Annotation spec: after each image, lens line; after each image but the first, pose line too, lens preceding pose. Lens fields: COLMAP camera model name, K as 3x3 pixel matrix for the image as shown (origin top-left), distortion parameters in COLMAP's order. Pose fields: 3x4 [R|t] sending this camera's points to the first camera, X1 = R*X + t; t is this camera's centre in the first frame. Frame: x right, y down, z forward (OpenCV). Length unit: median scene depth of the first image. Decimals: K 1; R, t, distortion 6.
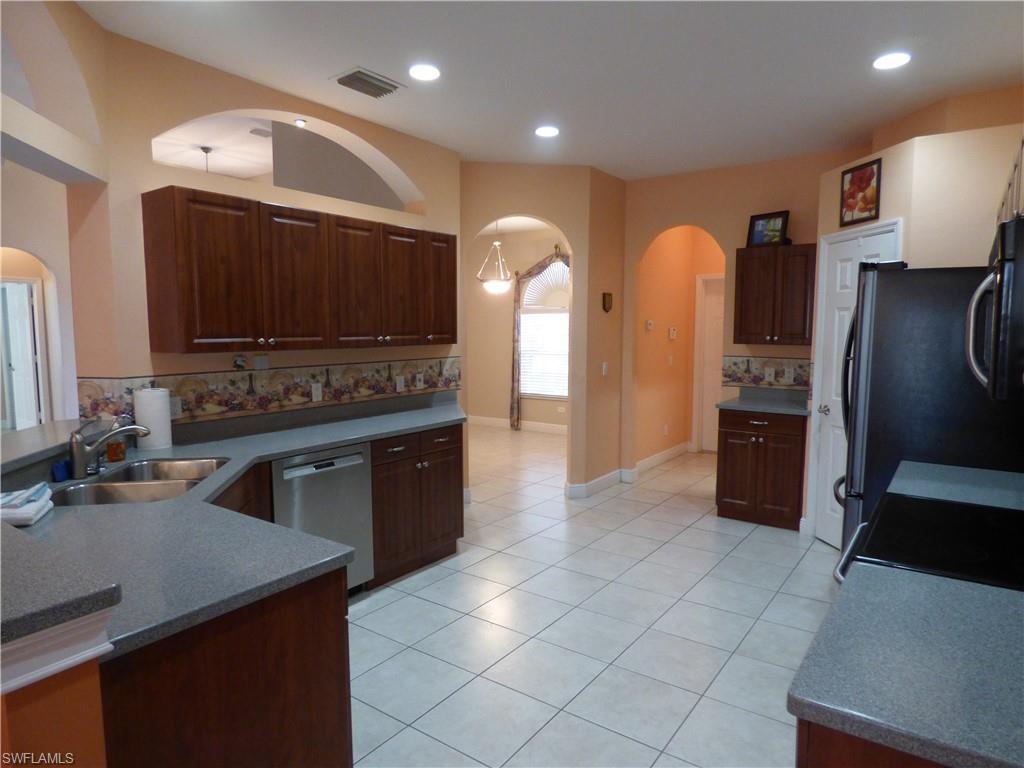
lens RADIAL K [[623.4, 0, 511.8], [0, 623.4, 380.8], [0, 0, 1]] dist [-0.005424, -0.009114]
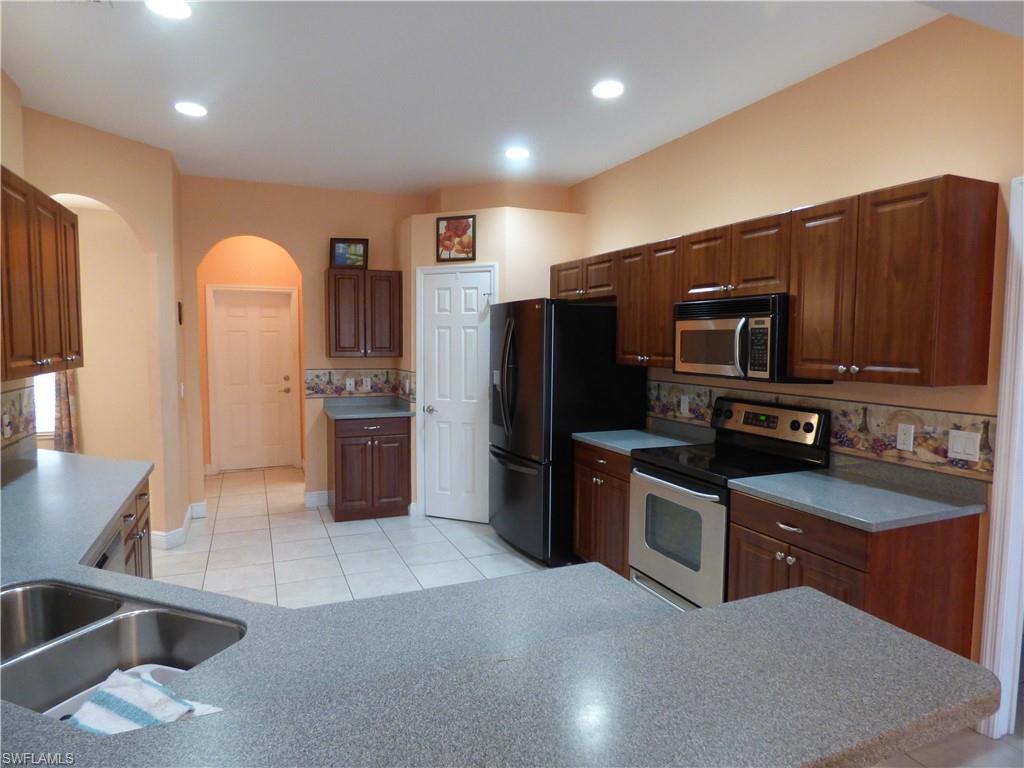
lens RADIAL K [[623.4, 0, 511.3], [0, 623.4, 385.9], [0, 0, 1]] dist [-0.005424, -0.009114]
pose [[0.522171, -0.063192, 0.850497, -0.438841], [0.070163, 0.997054, 0.031005, -0.025588], [-0.849950, 0.043483, 0.525066, 0.210401]]
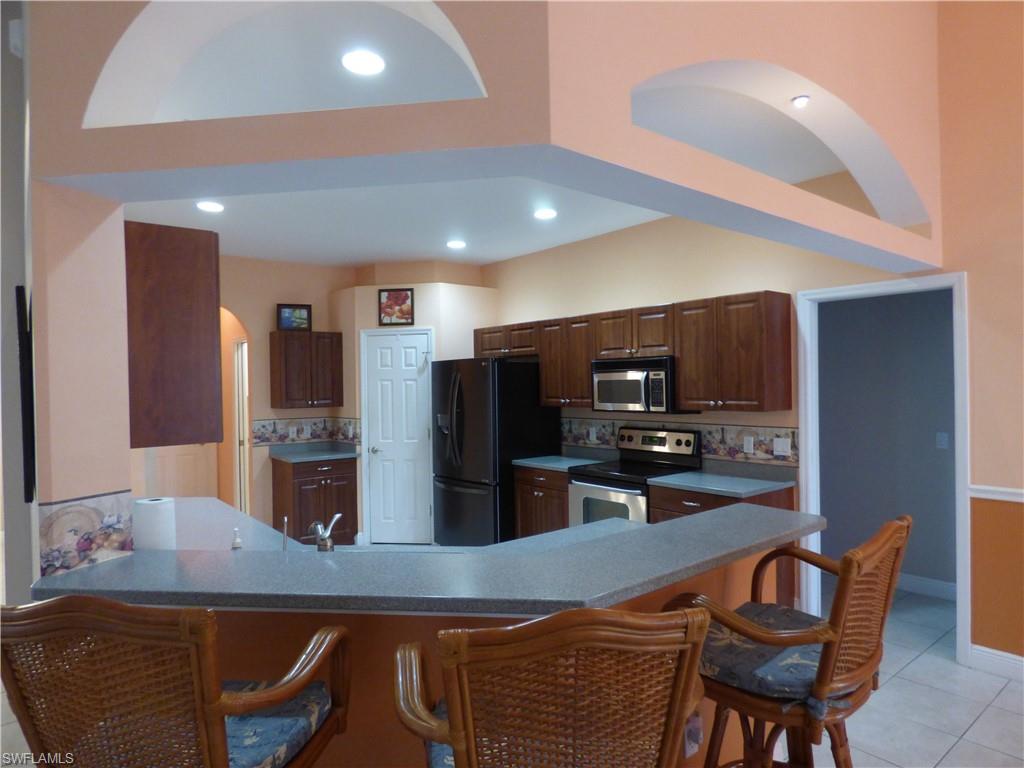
lens RADIAL K [[623.4, 0, 506.9], [0, 623.4, 389.0], [0, 0, 1]] dist [-0.005424, -0.009114]
pose [[0.280655, -0.014141, 0.959705, -0.761404], [0.101303, 0.994743, -0.014968, -0.040075], [-0.954448, 0.101422, 0.280612, 0.281284]]
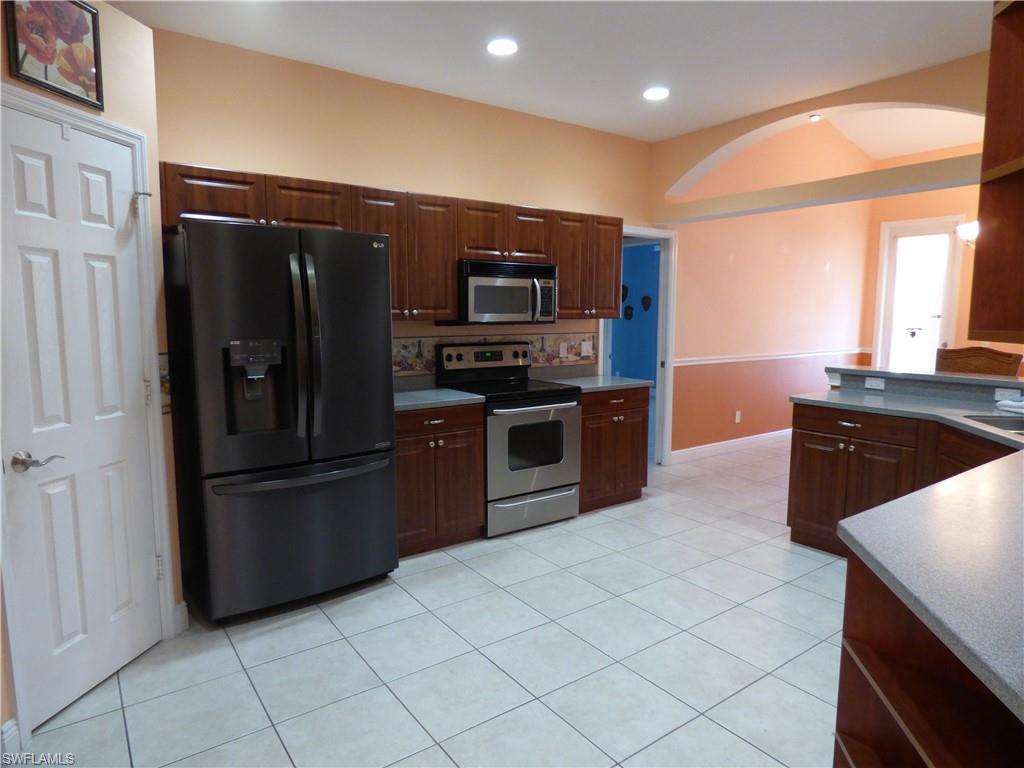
lens RADIAL K [[623.4, 0, 511.1], [0, 623.4, 391.5], [0, 0, 1]] dist [-0.005424, -0.009114]
pose [[-0.948495, -0.041485, 0.314063, 0.003567], [0.026300, 0.977654, 0.208568, -0.091424], [-0.315697, 0.206086, -0.926210, 1.267370]]
